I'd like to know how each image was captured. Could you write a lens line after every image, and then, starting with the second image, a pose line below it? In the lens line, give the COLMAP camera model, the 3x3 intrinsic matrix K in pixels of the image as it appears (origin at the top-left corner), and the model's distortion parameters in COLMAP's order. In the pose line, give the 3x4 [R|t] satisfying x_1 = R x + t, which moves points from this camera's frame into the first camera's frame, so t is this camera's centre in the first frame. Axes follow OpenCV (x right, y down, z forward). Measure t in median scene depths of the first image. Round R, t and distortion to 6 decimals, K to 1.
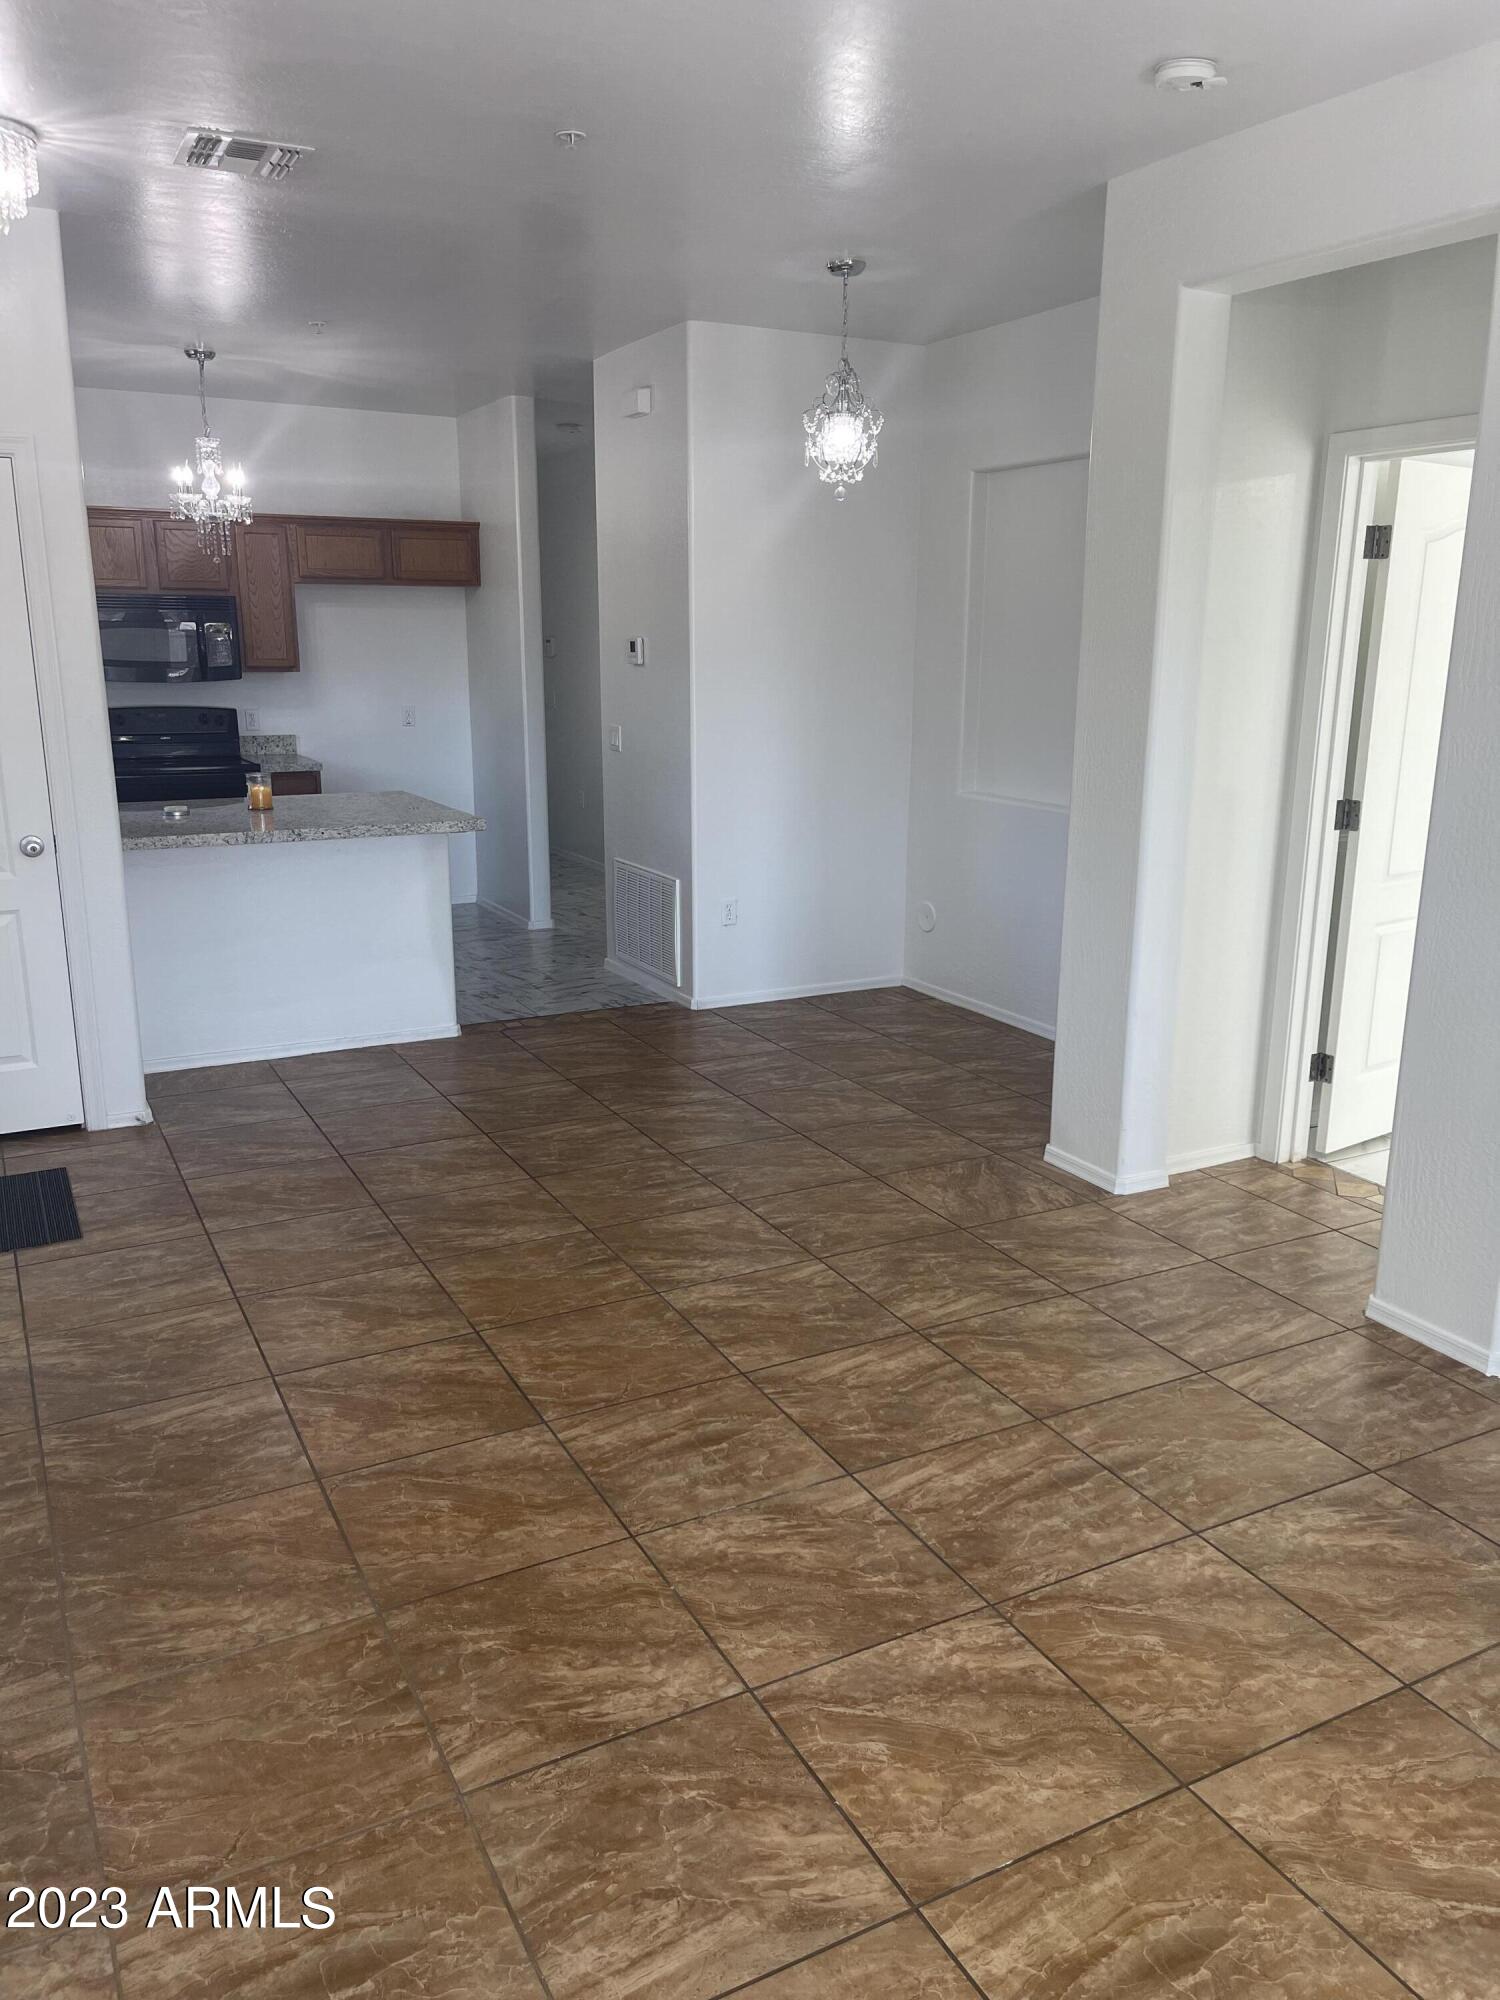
lens RADIAL K [[1499.0, 0, 759.4], [0, 1499.0, 999.0], [0, 0, 1]] dist [0.021417, -0.007210]
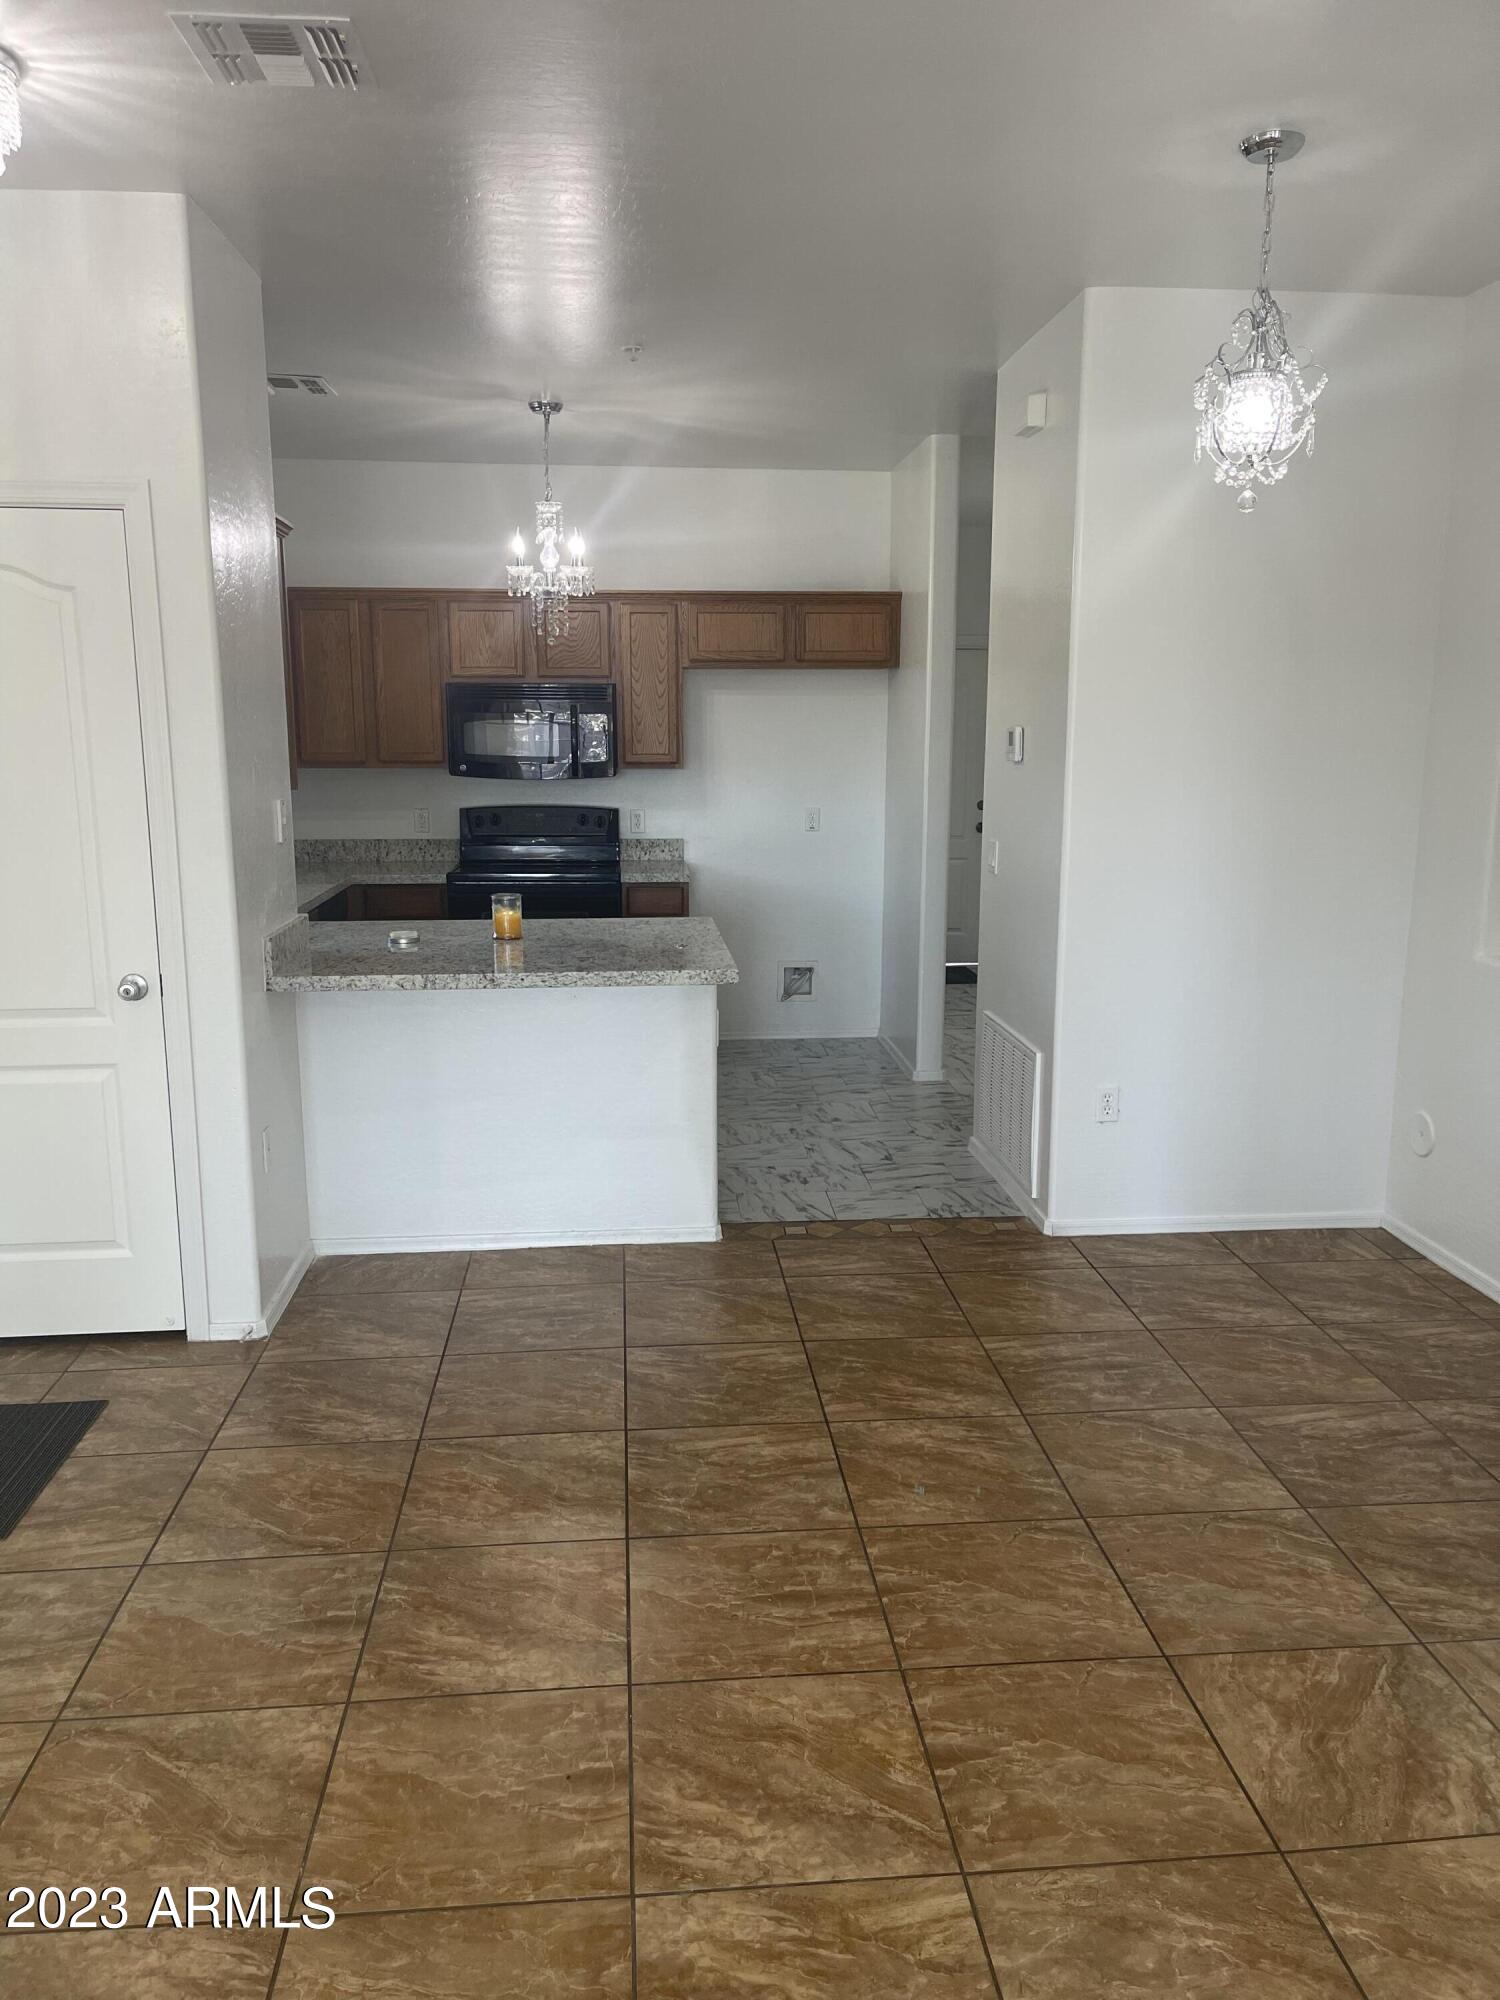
lens RADIAL K [[1489.4, 0, 750.0], [0, 1489.4, 1000.0], [0, 0, 1]] dist [0.081193, -0.117243]
pose [[0.921301, 0.065179, -0.383349, 0.106979], [-0.086163, 0.995564, -0.037803, -0.075726], [0.379184, 0.067858, 0.922830, 0.312682]]
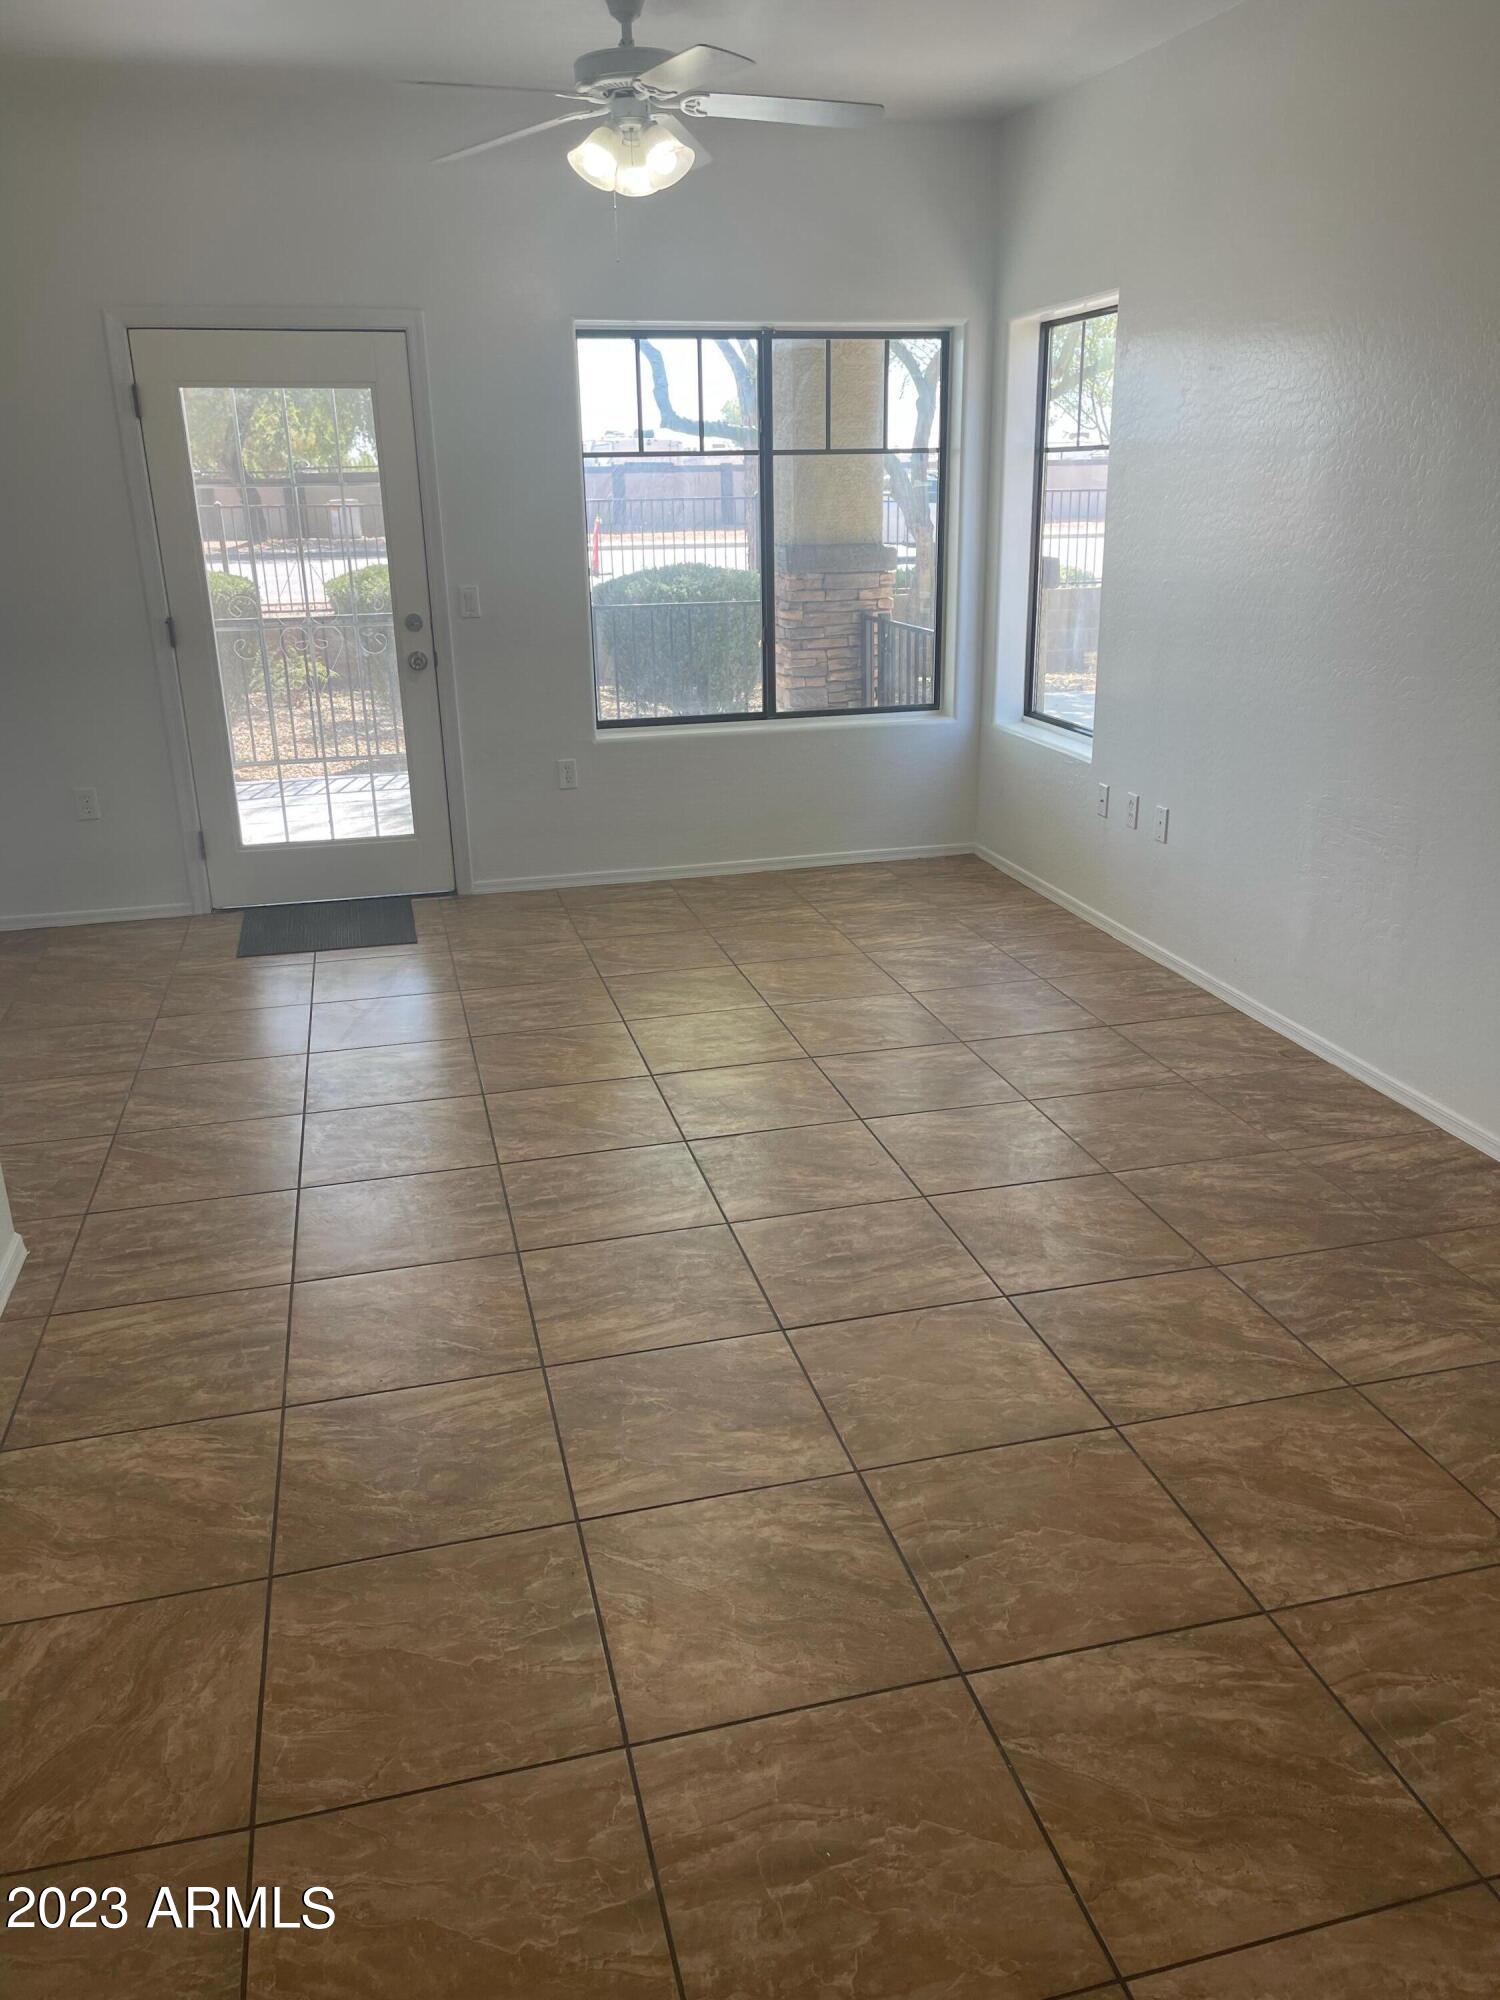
lens RADIAL K [[1499.0, 0, 759.4], [0, 1499.0, 999.0], [0, 0, 1]] dist [0.021417, -0.007210]
pose [[-0.972543, -0.067732, 0.222648, -0.104316], [0.063292, 0.843670, 0.533118, -0.219768], [-0.223951, 0.532572, -0.816219, 0.939860]]
